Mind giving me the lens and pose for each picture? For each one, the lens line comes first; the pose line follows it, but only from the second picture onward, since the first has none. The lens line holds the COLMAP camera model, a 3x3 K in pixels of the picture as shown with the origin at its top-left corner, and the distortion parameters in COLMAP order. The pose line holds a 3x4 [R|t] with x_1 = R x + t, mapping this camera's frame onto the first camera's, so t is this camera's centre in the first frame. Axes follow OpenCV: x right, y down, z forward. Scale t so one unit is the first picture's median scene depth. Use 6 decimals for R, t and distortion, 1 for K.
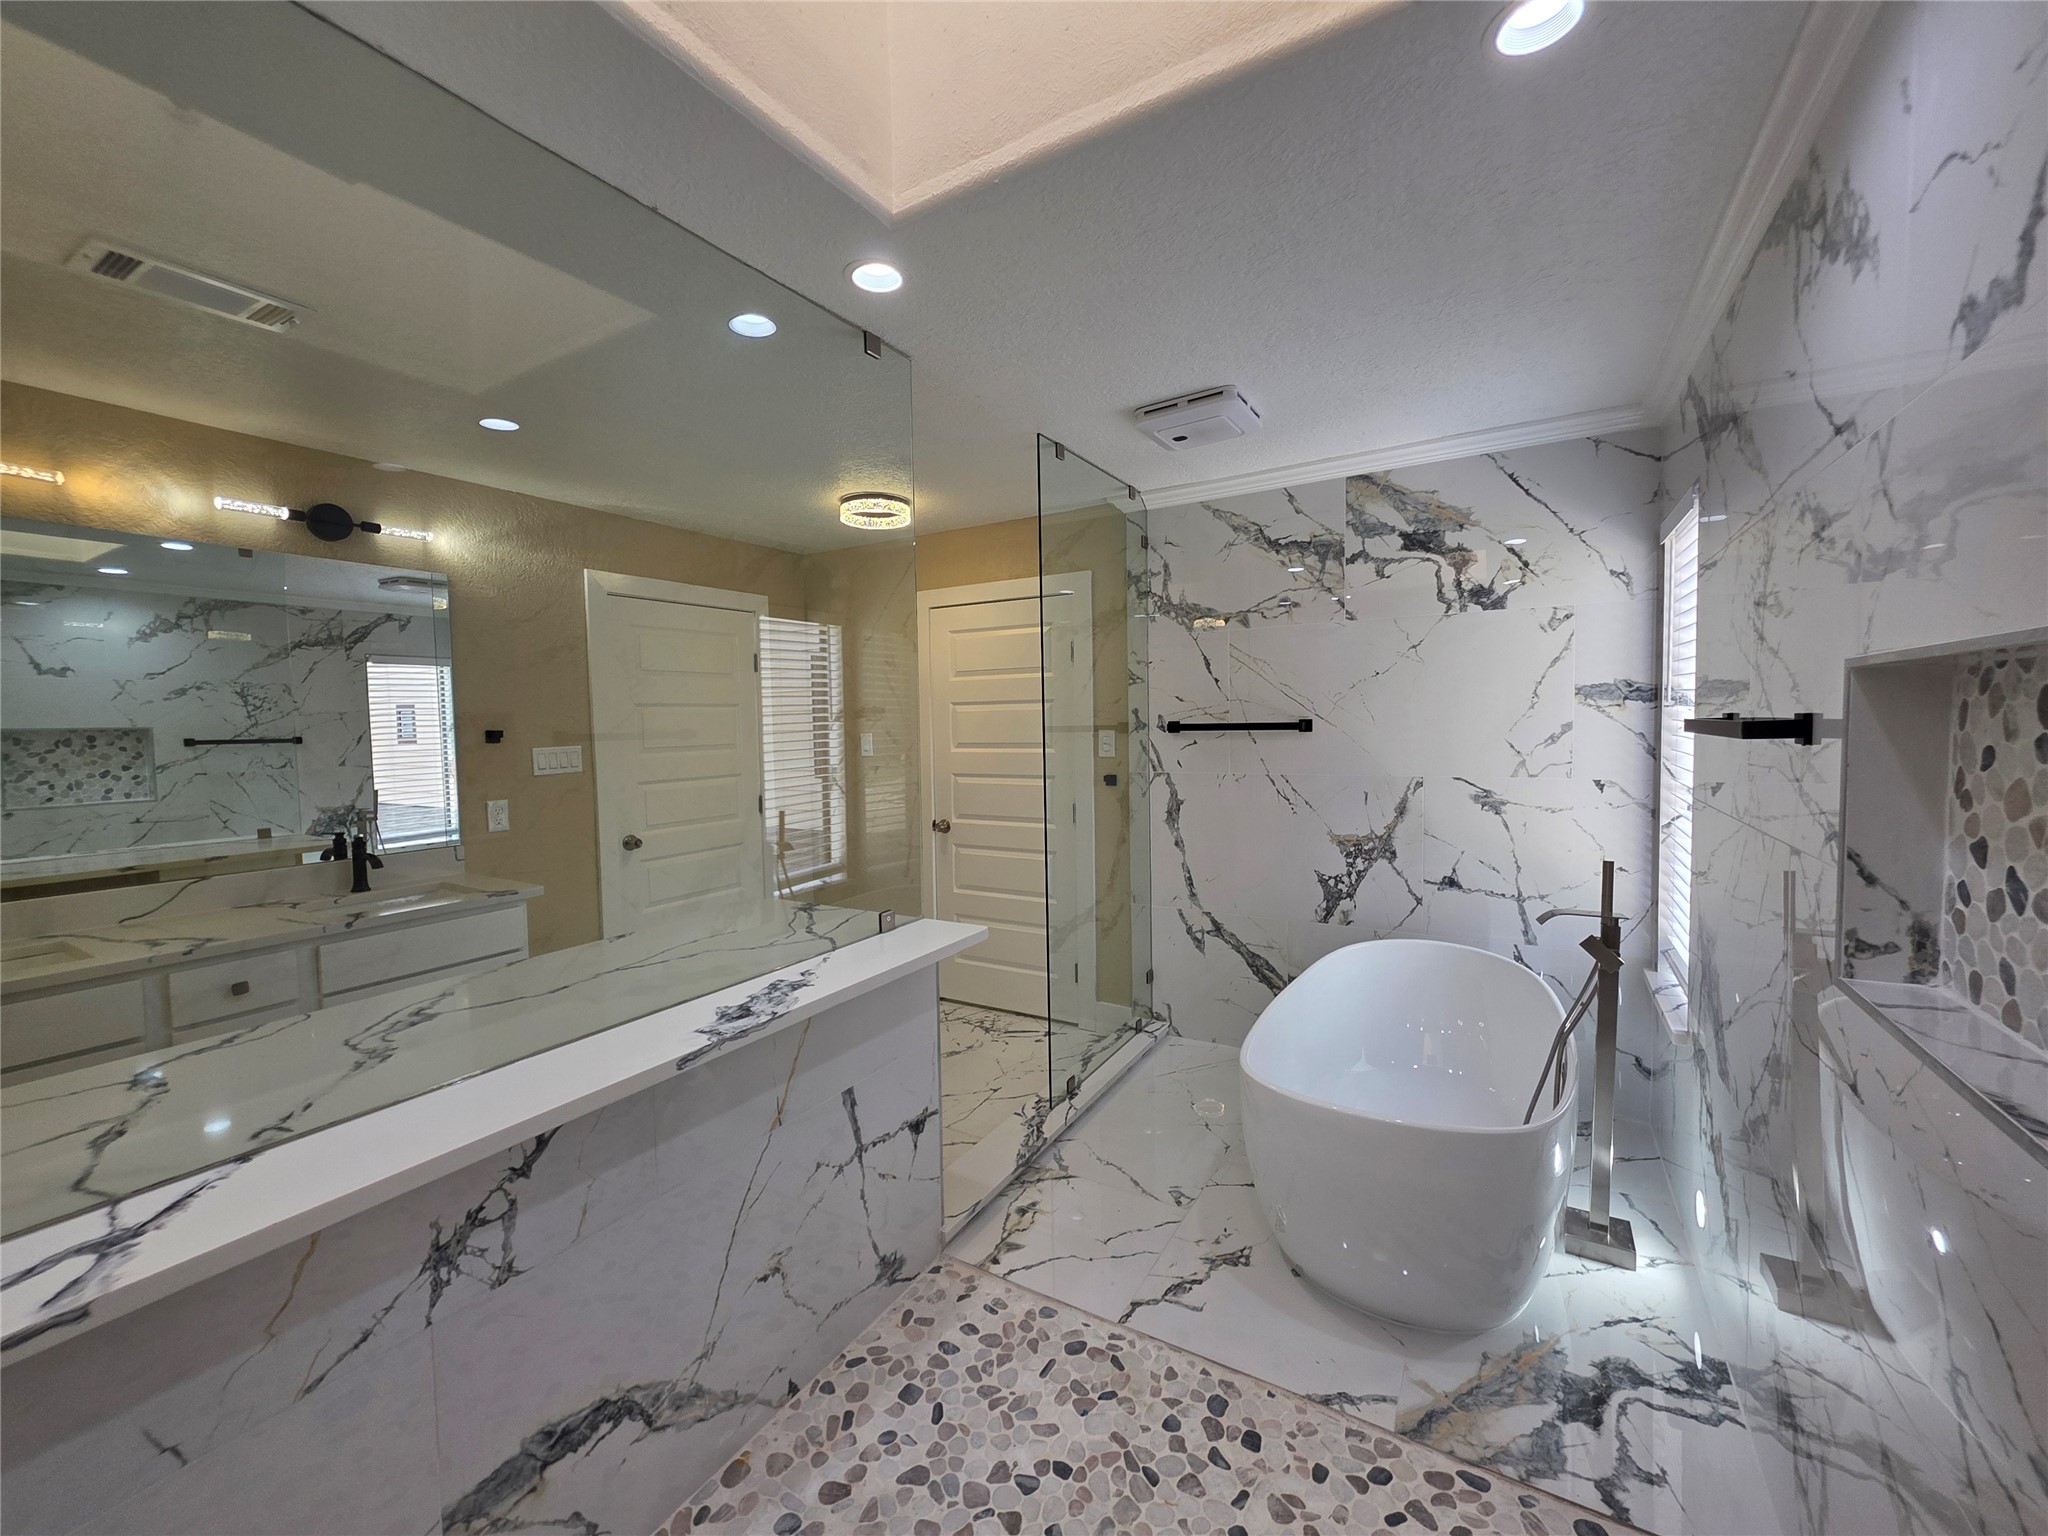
lens RADIAL K [[818.0, 0, 1020.2], [0, 818.0, 757.3], [0, 0, 1]] dist [0.002715, -0.000061]
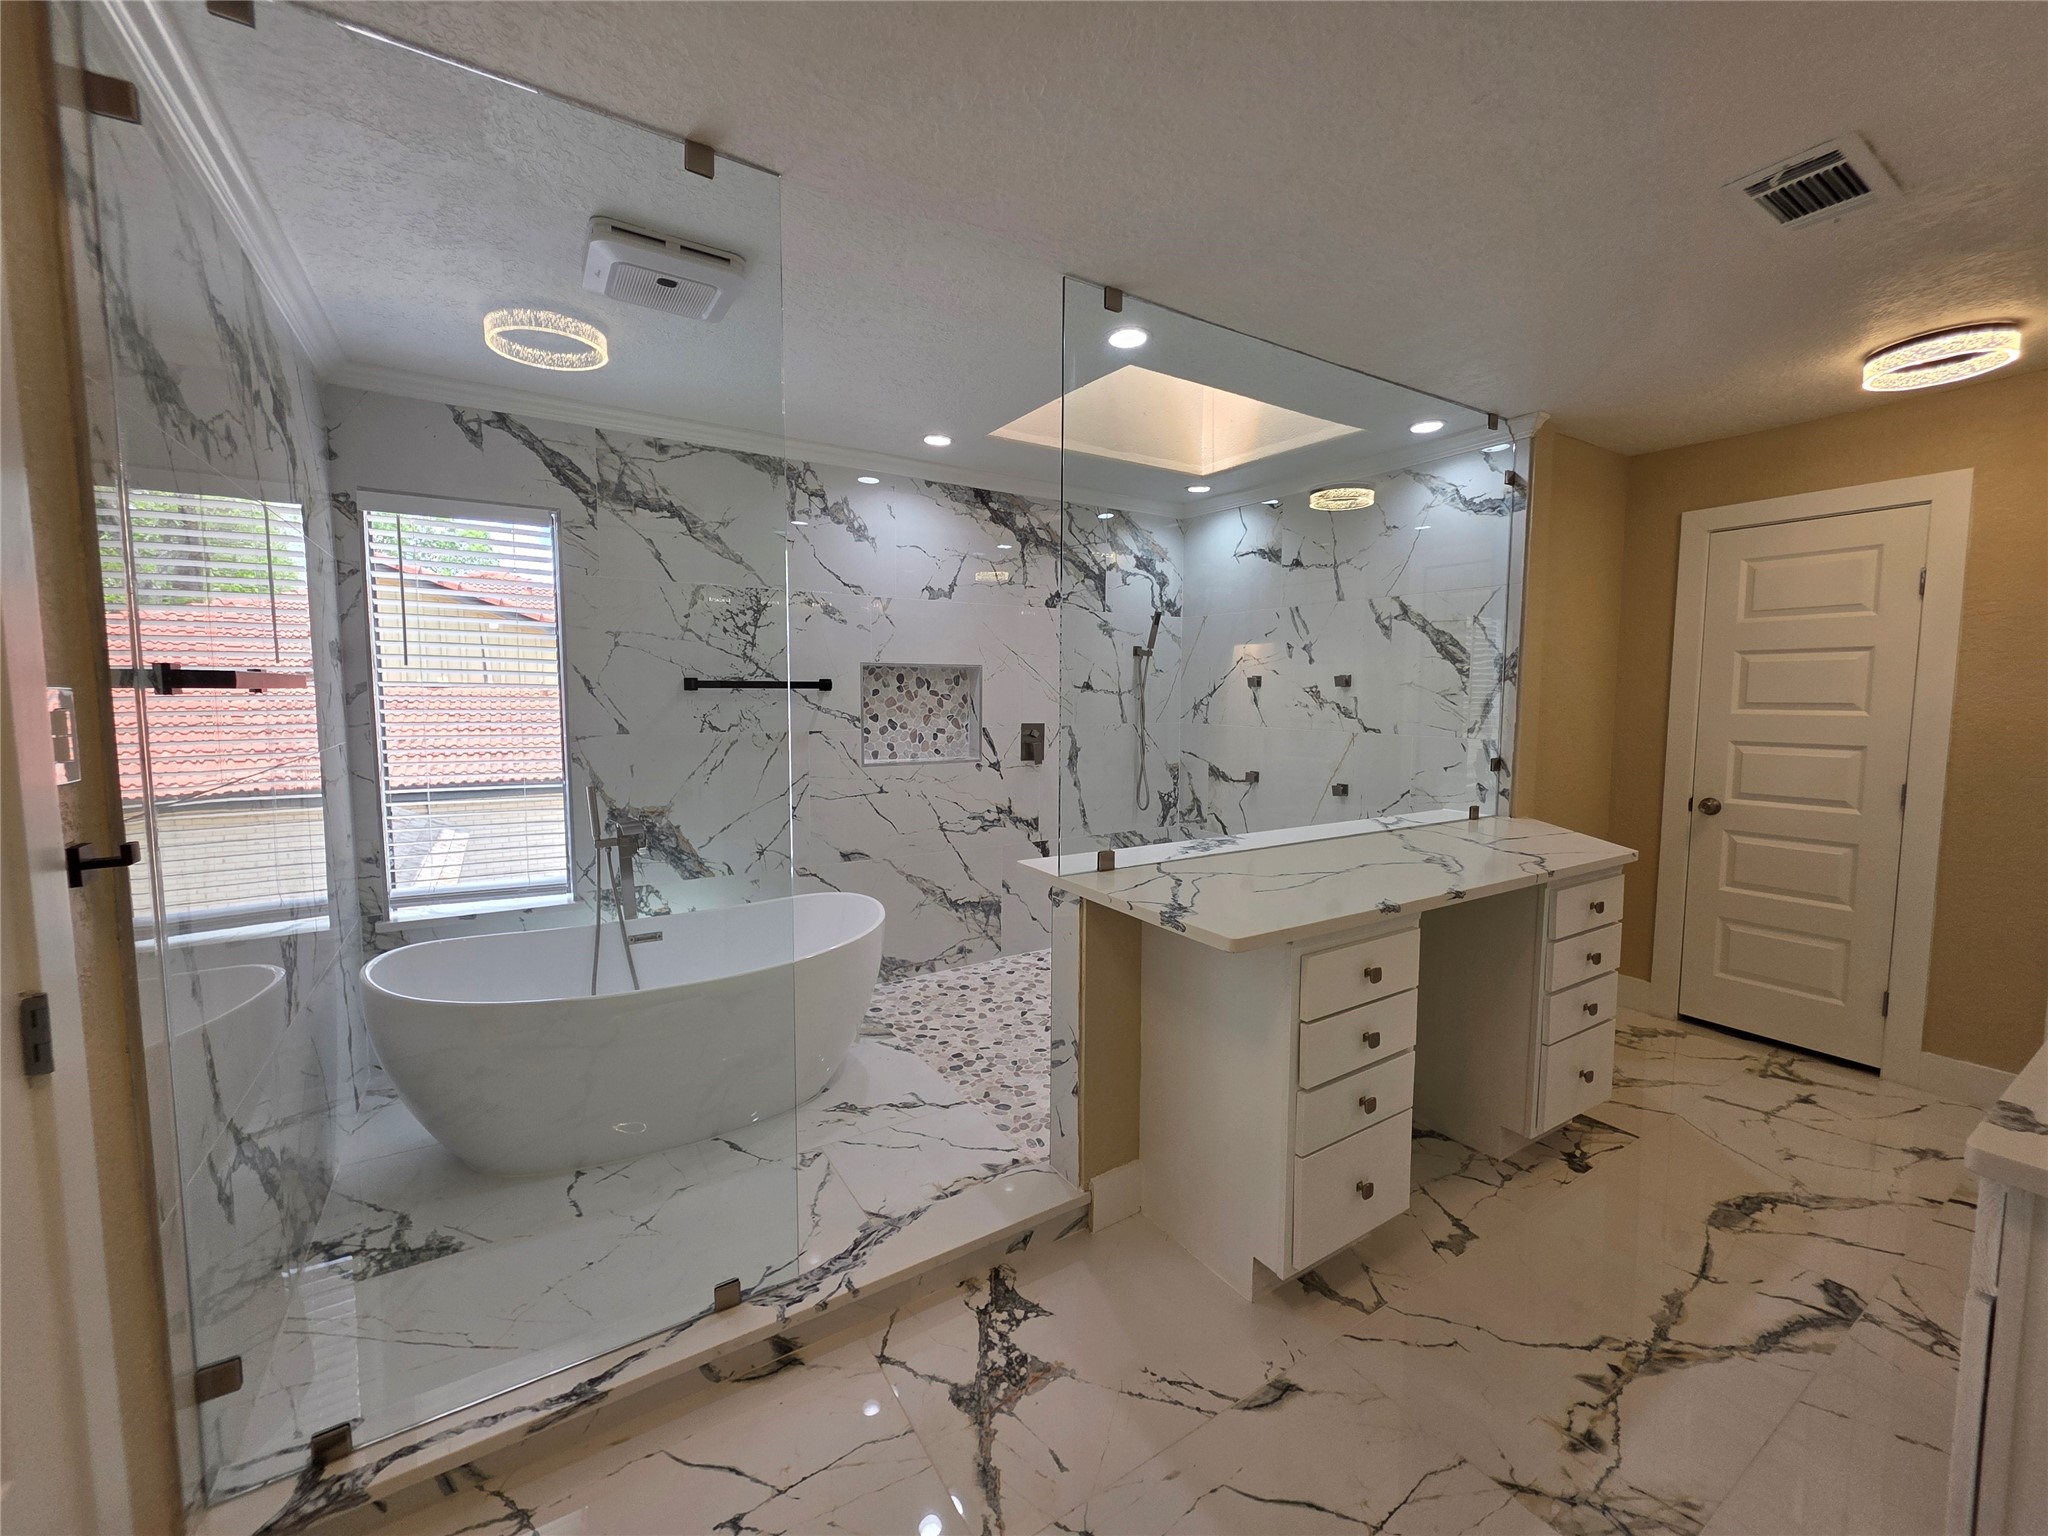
lens RADIAL K [[818.0, 0, 1029.3], [0, 818.0, 748.5], [0, 0, 1]] dist [0.002715, -0.000061]
pose [[-0.894640, -0.017865, 0.446430, -0.706274], [0.031641, 0.994158, 0.103190, -0.067709], [-0.445665, 0.106443, -0.888849, 2.550952]]
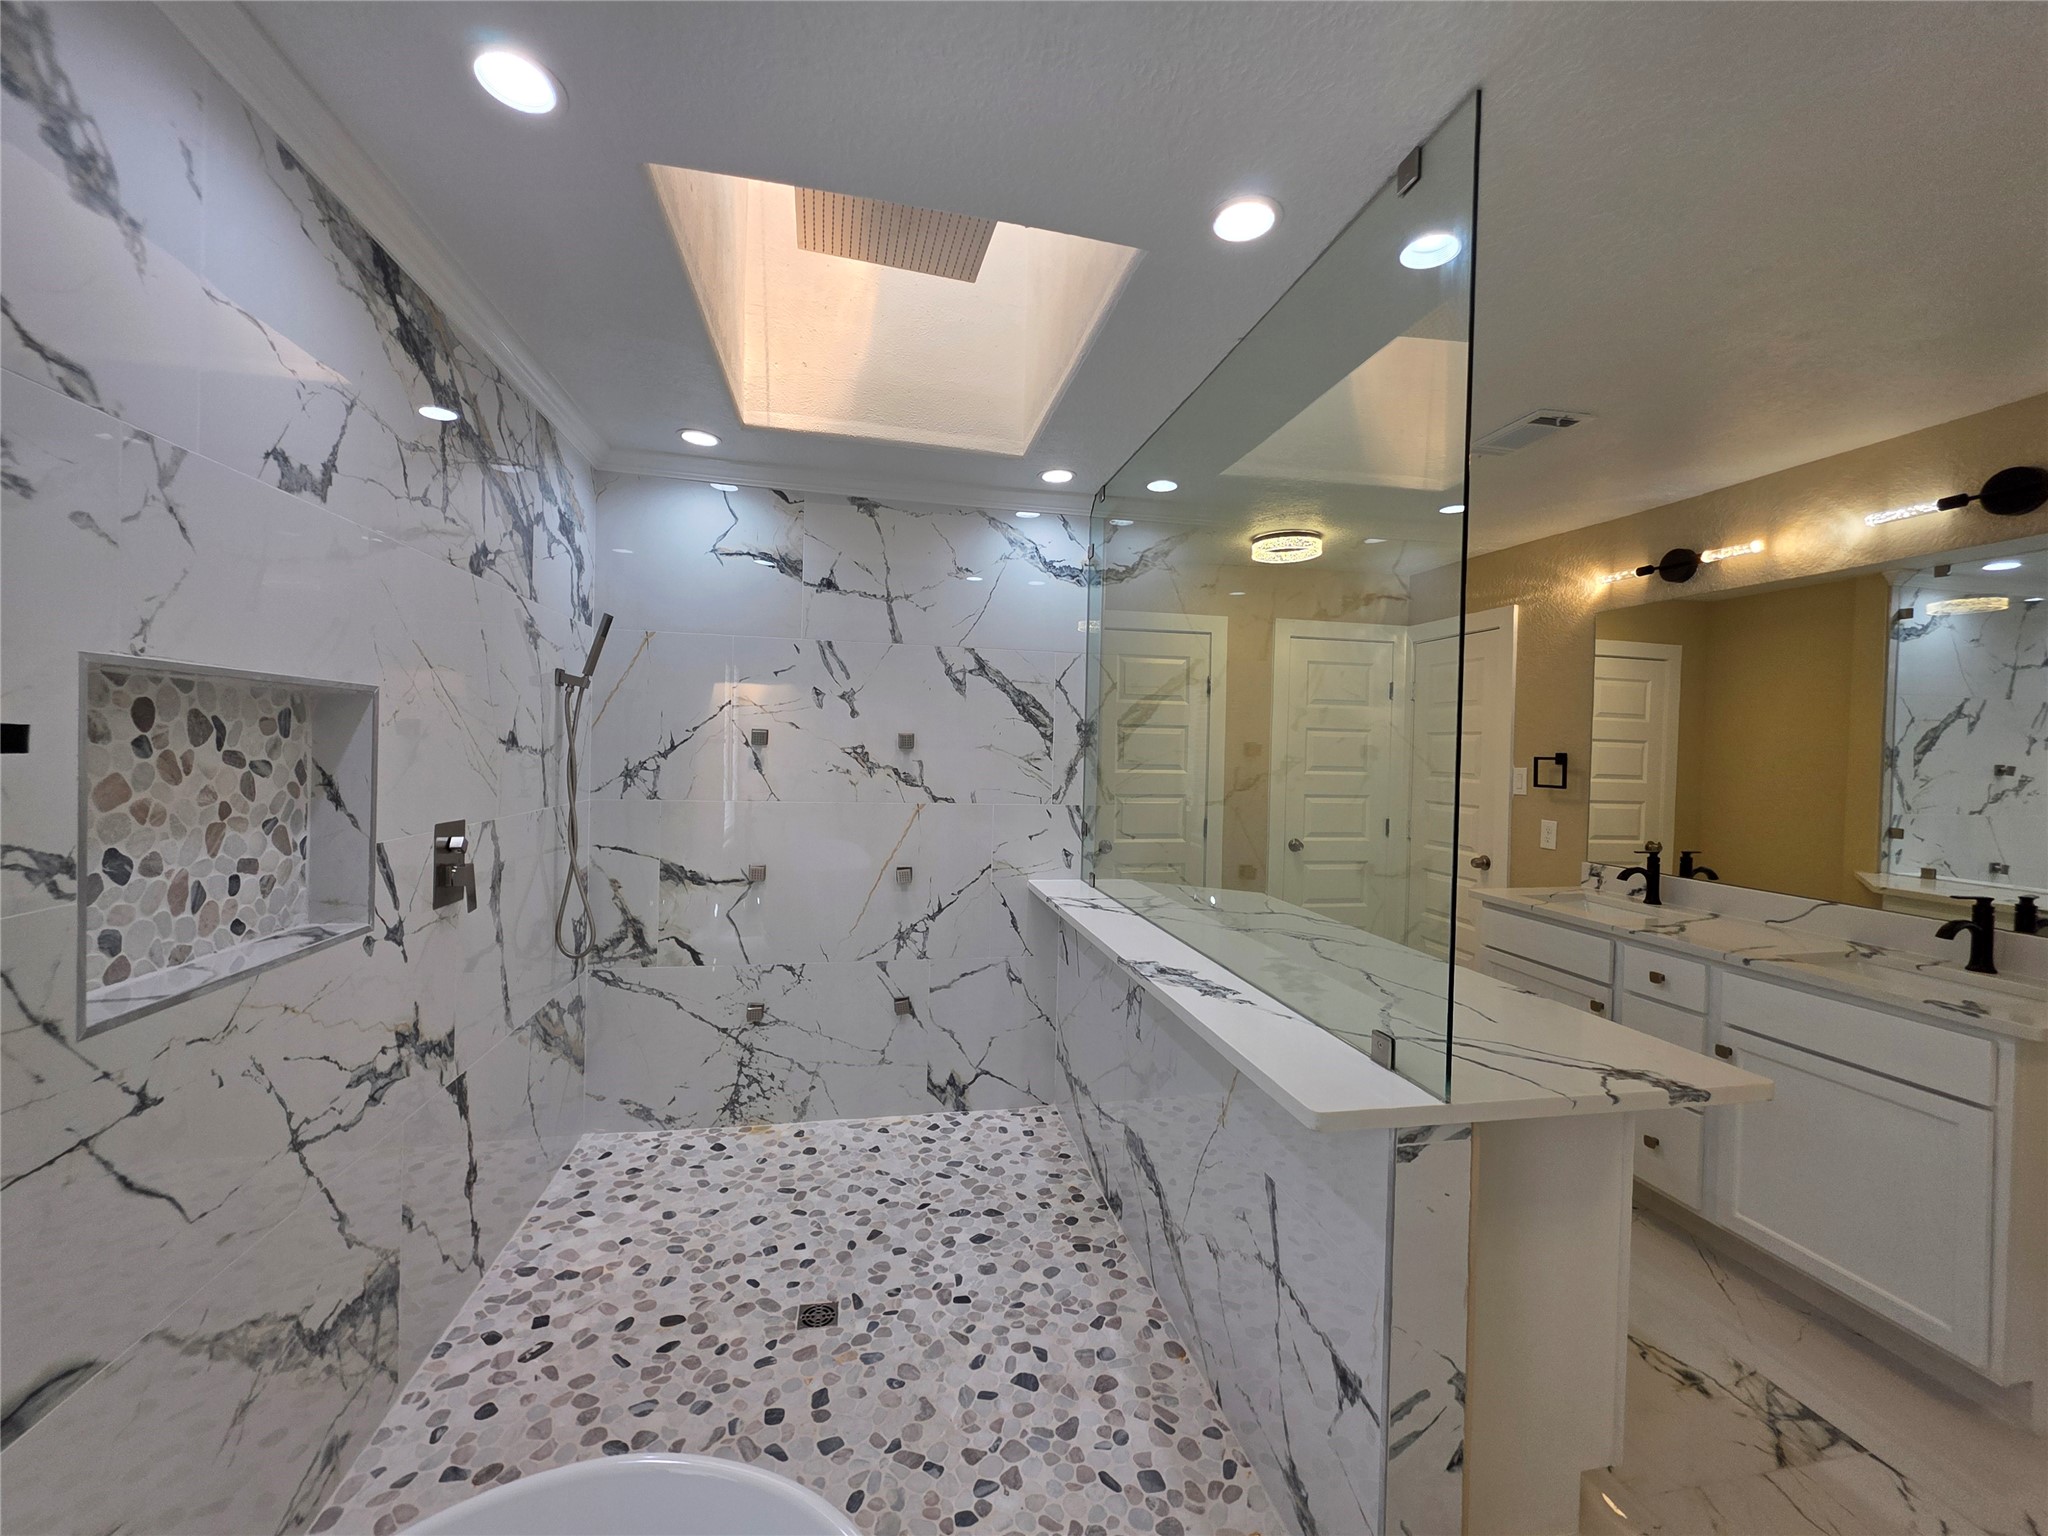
lens RADIAL K [[818.0, 0, 1031.9], [0, 818.0, 753.4], [0, 0, 1]] dist [0.002715, -0.000061]
pose [[-0.730838, 0.004809, -0.682534, 0.627450], [-0.041319, 0.997829, 0.051275, -0.071116], [0.681299, 0.065675, -0.729053, 1.651537]]
